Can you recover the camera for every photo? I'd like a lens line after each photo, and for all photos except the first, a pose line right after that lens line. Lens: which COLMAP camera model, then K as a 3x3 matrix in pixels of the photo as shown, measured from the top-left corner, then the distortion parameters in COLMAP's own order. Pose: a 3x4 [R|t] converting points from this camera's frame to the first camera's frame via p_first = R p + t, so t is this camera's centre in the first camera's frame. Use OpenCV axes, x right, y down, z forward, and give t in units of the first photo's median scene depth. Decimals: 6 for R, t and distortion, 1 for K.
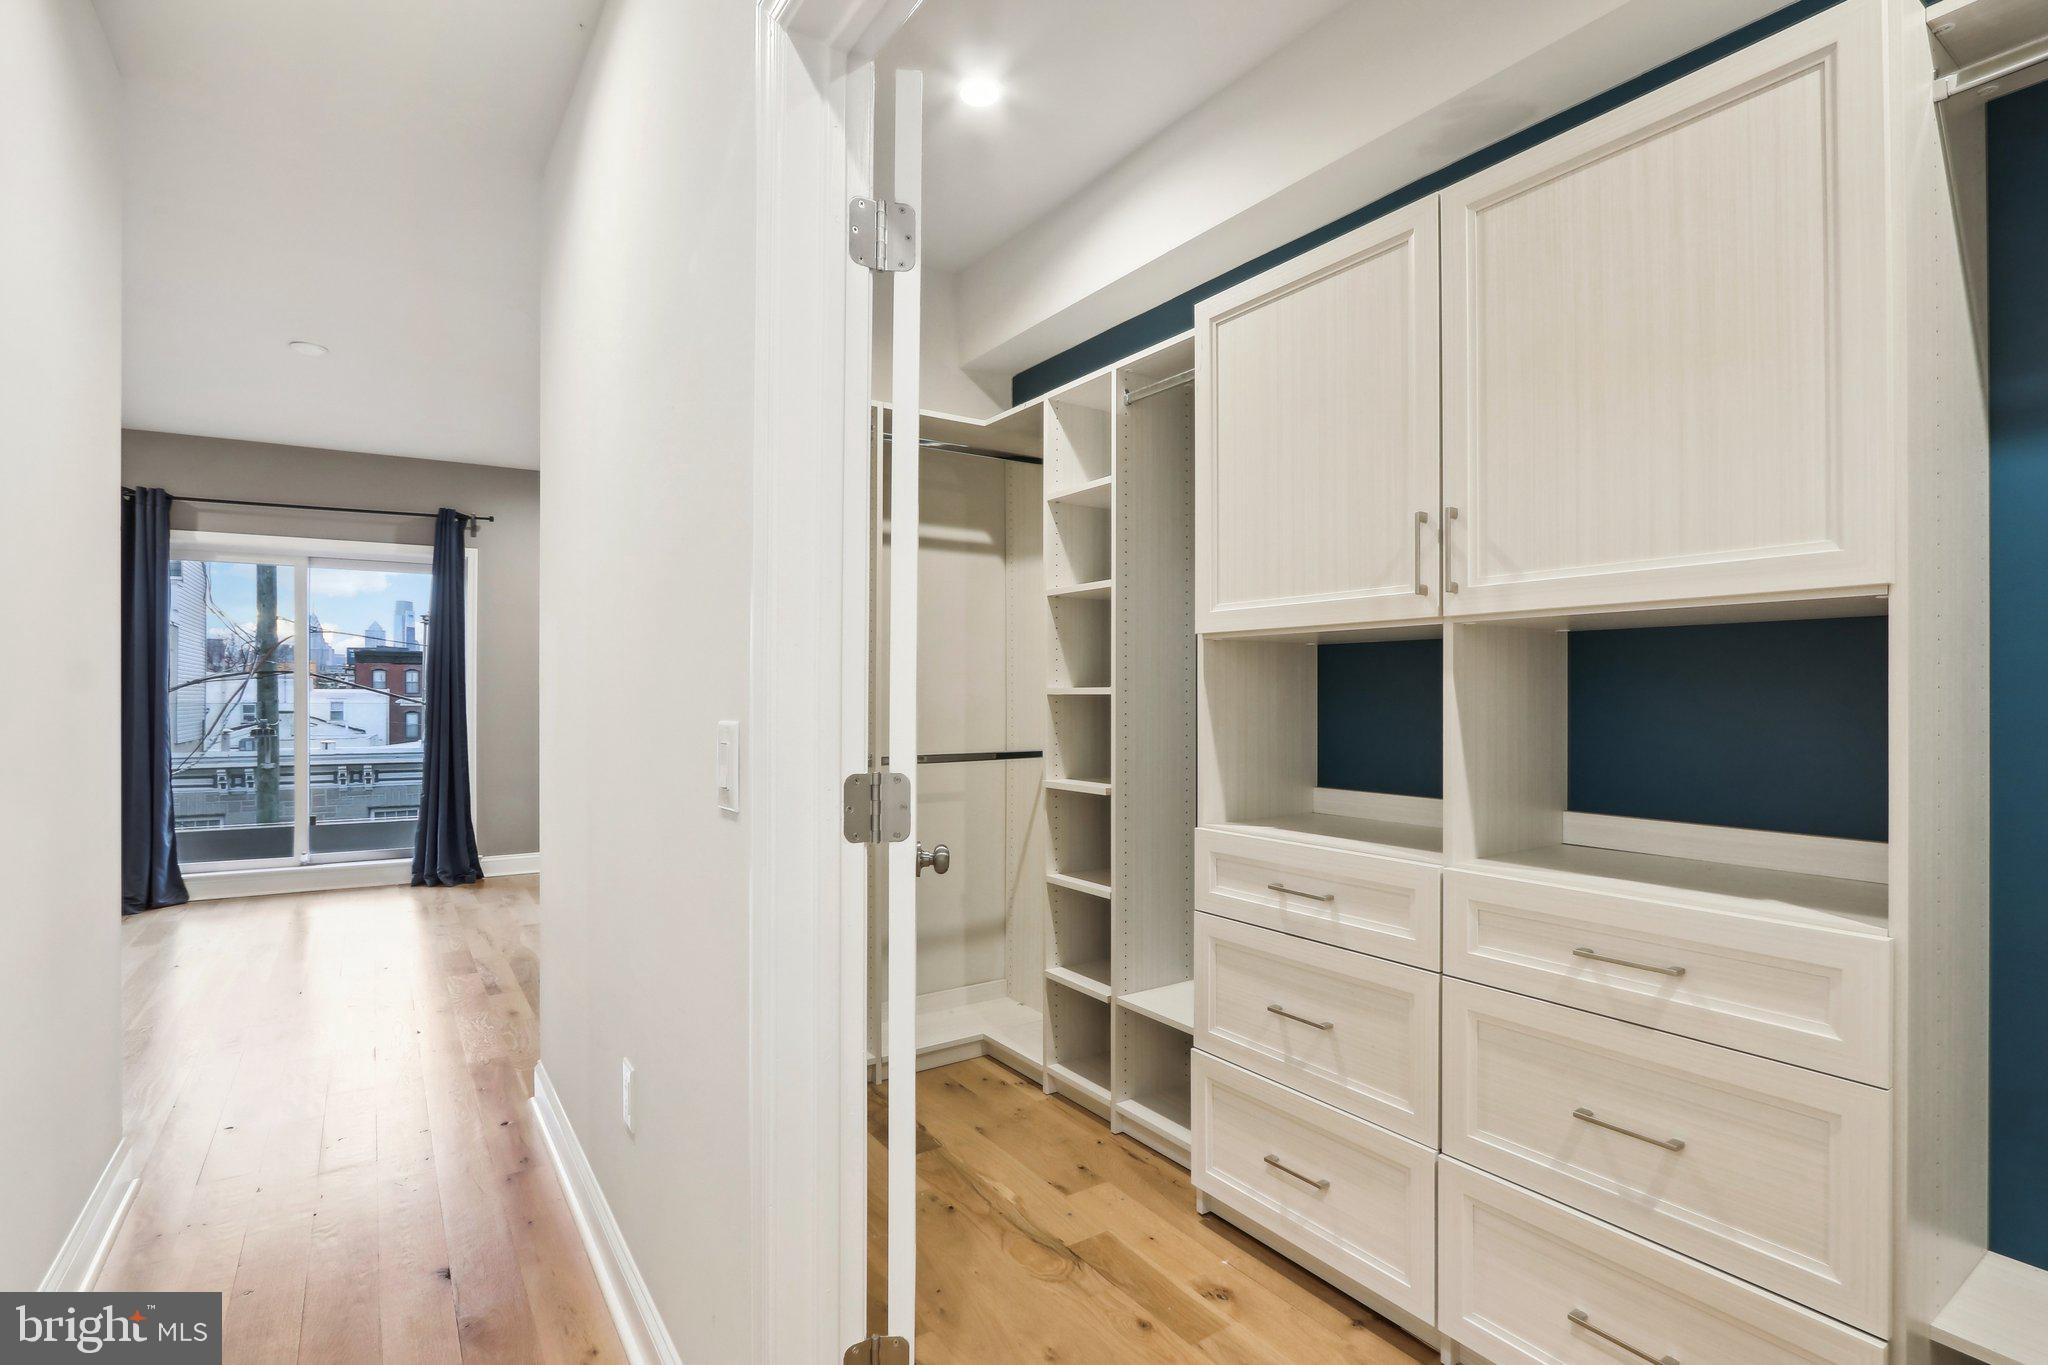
lens RADIAL K [[964.6, 0, 1004.2], [0, 964.6, 687.4], [0, 0, 1]] dist [-0.011386, -0.000547]
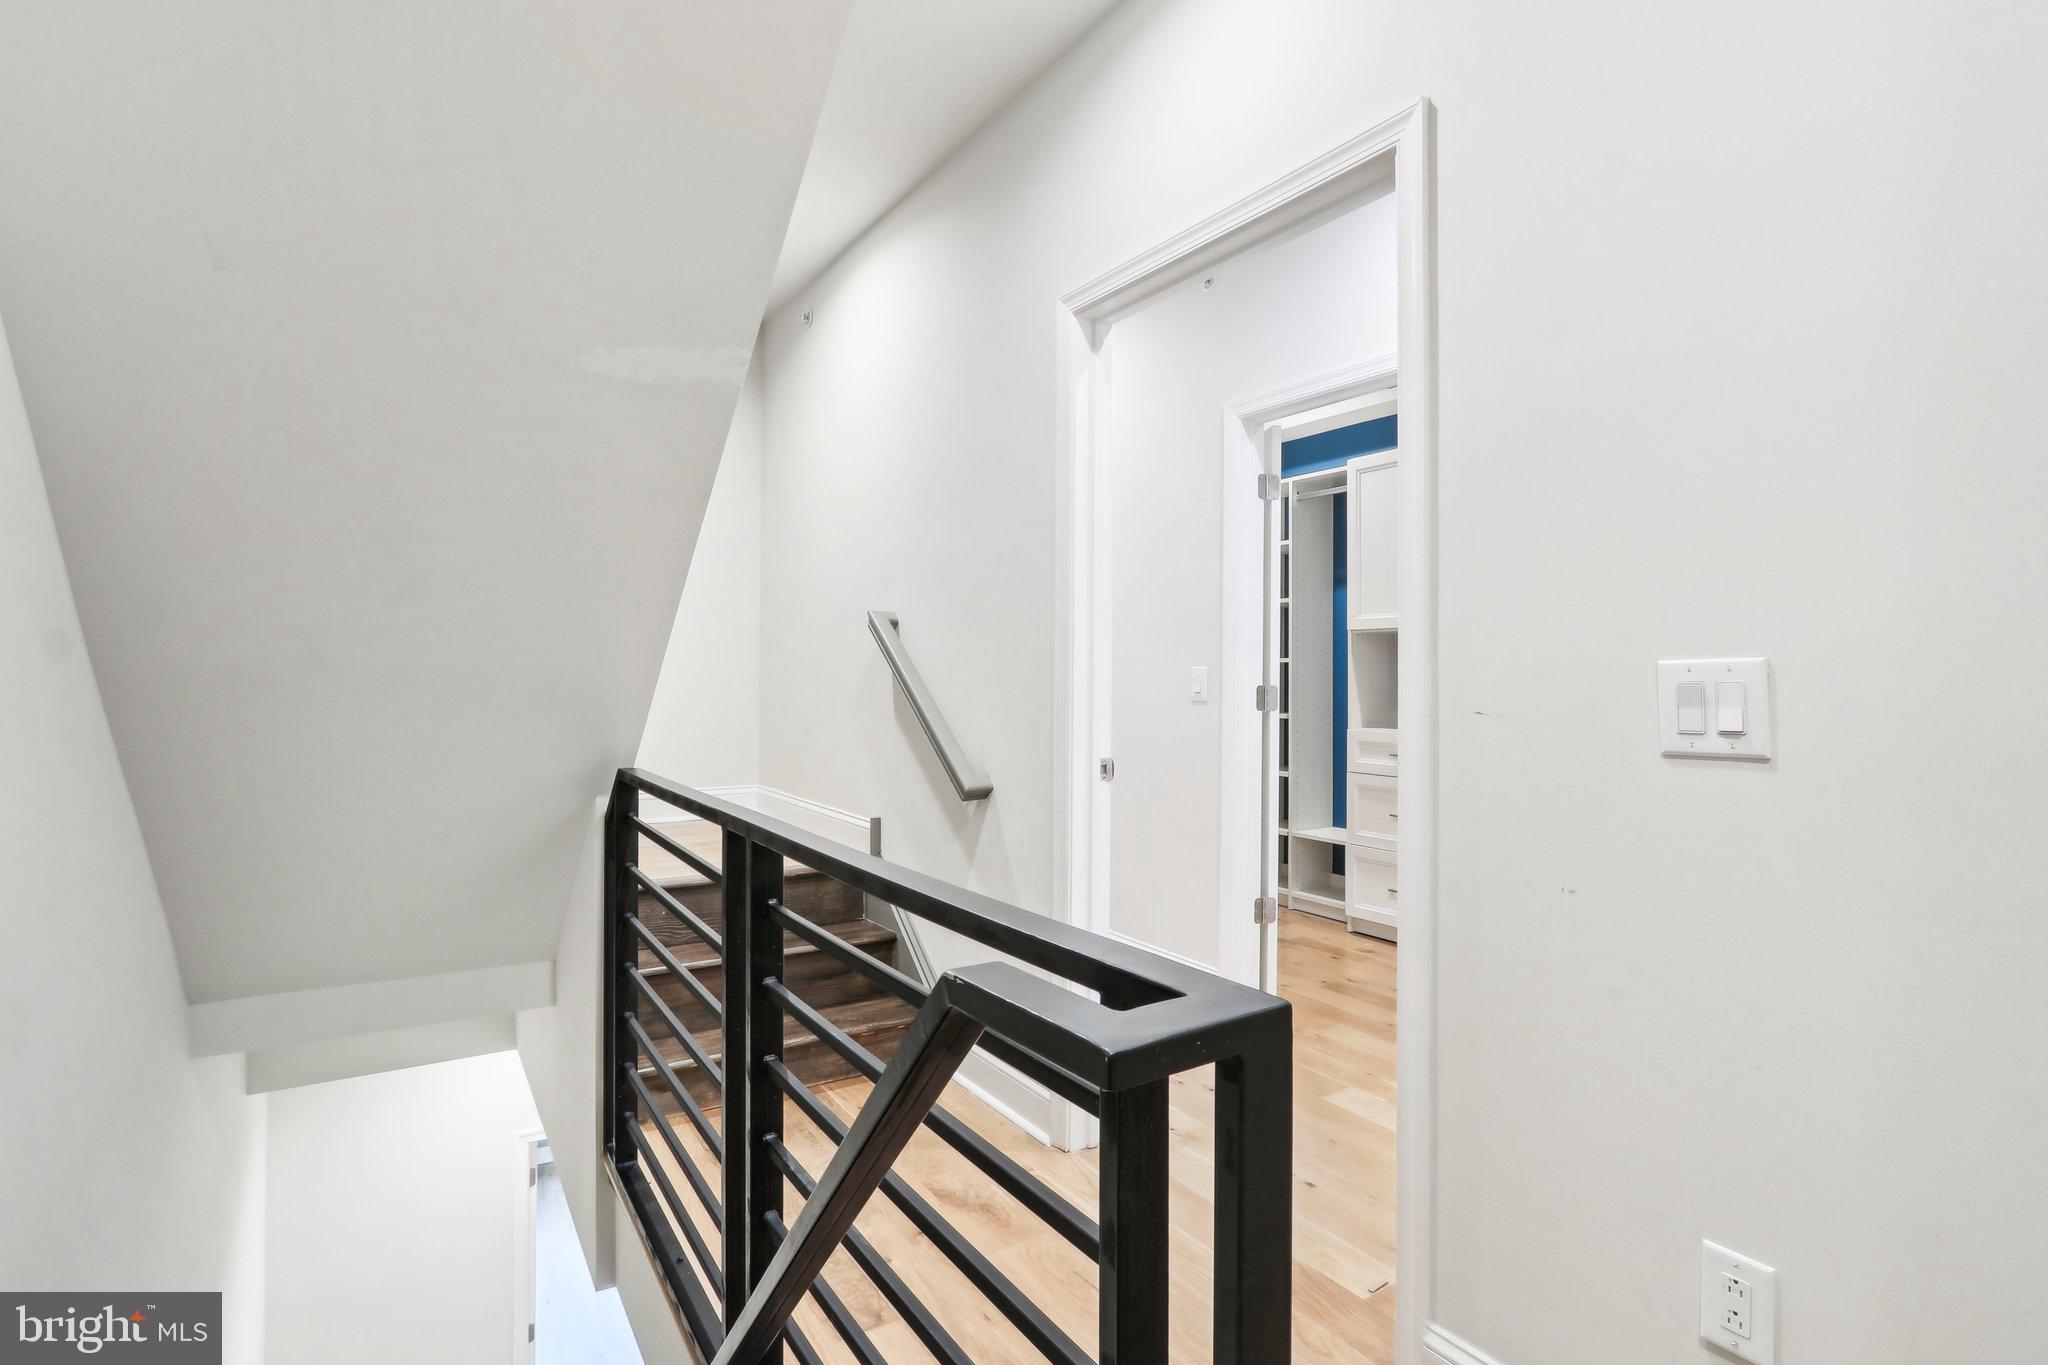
lens RADIAL K [[964.6, 0, 1030.9], [0, 964.6, 670.3], [0, 0, 1]] dist [-0.011386, -0.000547]
pose [[0.999986, -0.002694, -0.004563, -0.446398], [0.002676, 0.999989, -0.003966, 0.032368], [0.004573, 0.003954, 0.999982, -0.979803]]
